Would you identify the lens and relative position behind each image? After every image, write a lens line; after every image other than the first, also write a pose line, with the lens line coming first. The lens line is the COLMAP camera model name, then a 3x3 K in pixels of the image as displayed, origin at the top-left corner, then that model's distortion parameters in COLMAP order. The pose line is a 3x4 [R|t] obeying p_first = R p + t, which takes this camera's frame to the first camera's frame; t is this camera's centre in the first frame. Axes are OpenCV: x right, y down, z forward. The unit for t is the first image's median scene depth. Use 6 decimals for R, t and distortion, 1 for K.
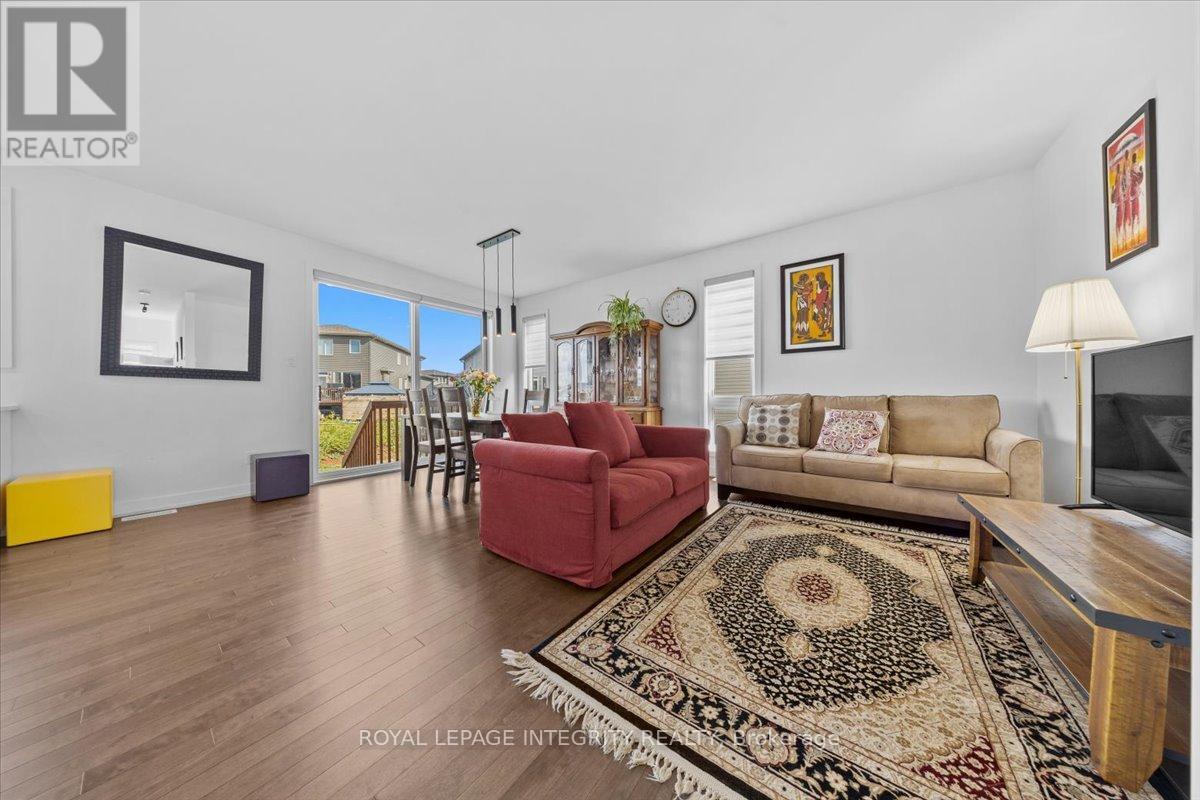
lens RADIAL K [[343.6, 0, 600.0], [0, 343.6, 400.0], [0, 0, 1]] dist [-0.009834, -0.000054]
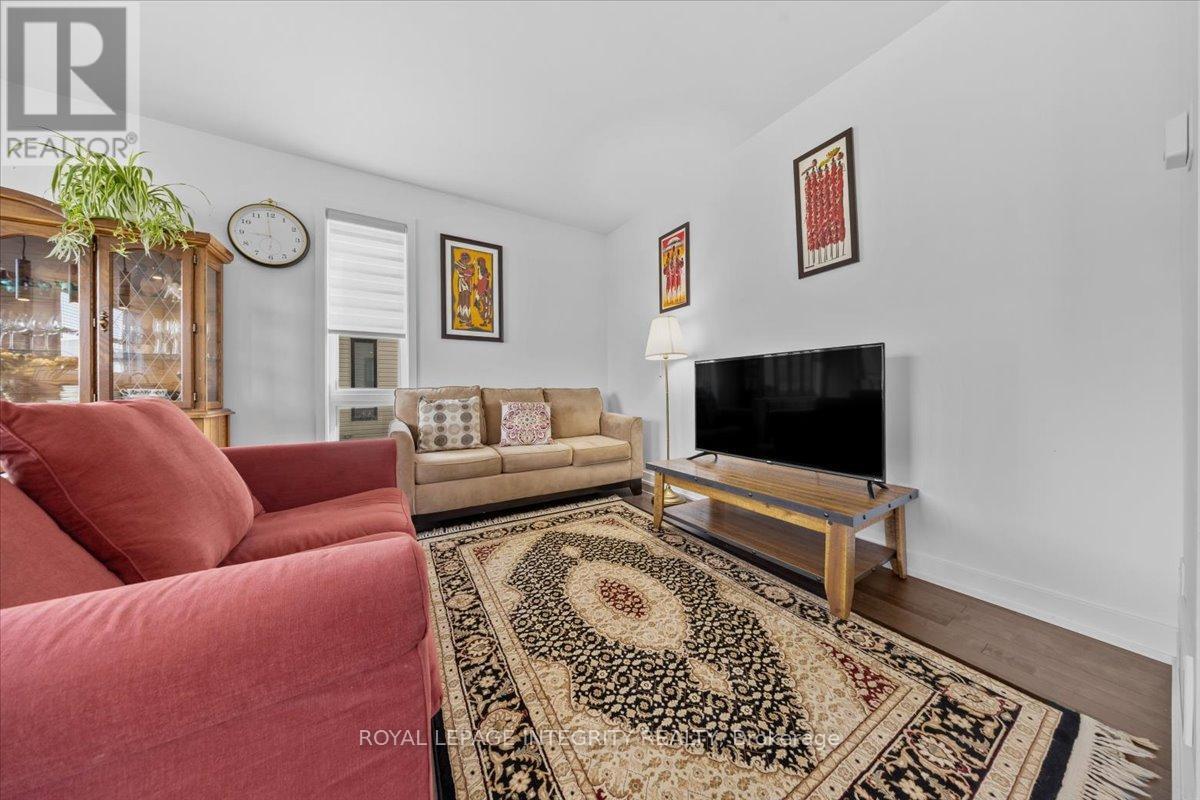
lens RADIAL K [[350.4, 0, 594.6], [0, 350.4, 393.3], [0, 0, 1]] dist [-0.009807, -0.000079]
pose [[0.387809, -0.007352, 0.921711, -0.135182], [0.010021, 0.999943, 0.003759, 0.000707], [-0.921685, 0.007779, 0.387860, 0.370904]]
